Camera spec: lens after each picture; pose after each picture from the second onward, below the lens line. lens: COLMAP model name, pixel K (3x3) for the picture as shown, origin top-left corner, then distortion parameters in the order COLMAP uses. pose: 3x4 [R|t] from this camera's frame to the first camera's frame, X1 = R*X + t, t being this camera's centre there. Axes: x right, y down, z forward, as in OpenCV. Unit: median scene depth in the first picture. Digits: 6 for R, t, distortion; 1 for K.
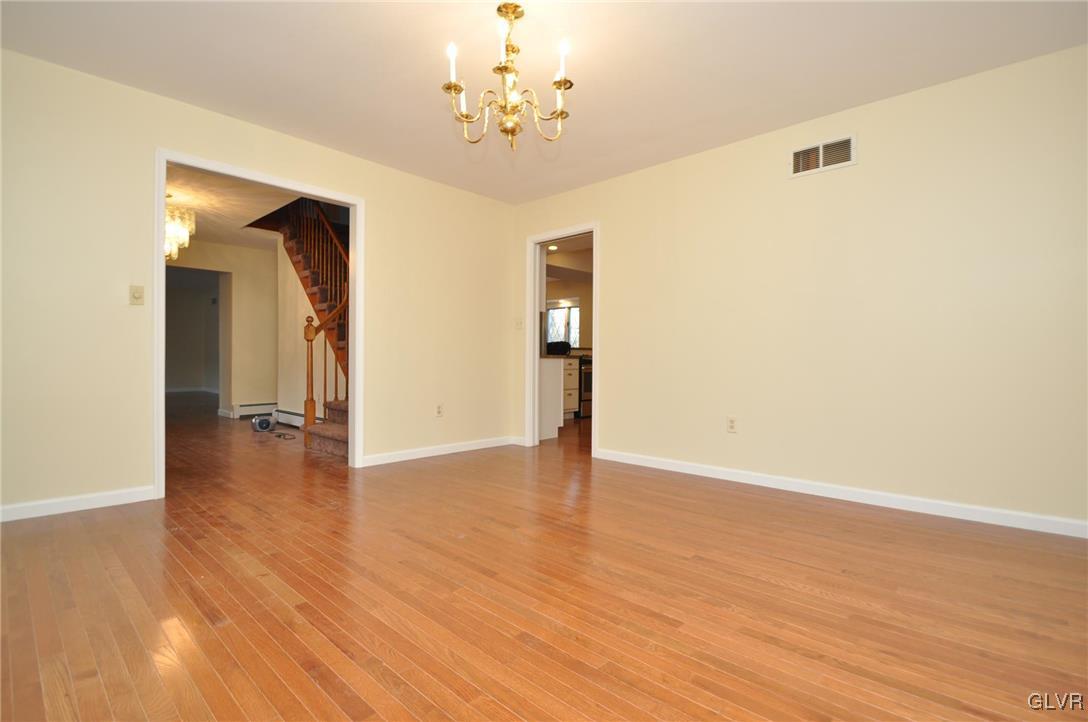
lens RADIAL K [[501.1, 0, 550.1], [0, 501.1, 362.6], [0, 0, 1]] dist [0.005146, 0.000300]
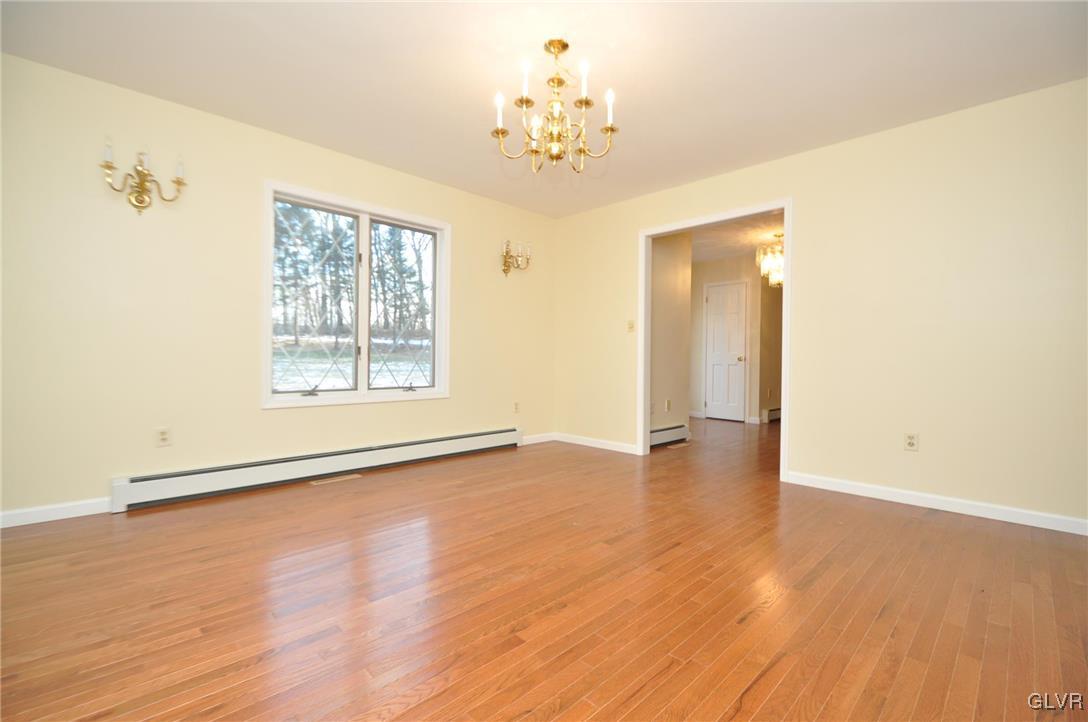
lens RADIAL K [[477.9, 0, 546.6], [0, 477.9, 366.3], [0, 0, 1]] dist [0.003799, -0.001803]
pose [[-0.045063, 0.005077, -0.998971, 0.902960], [-0.017157, 0.999836, 0.005855, -0.010328], [0.998837, 0.017403, -0.044968, 0.987739]]
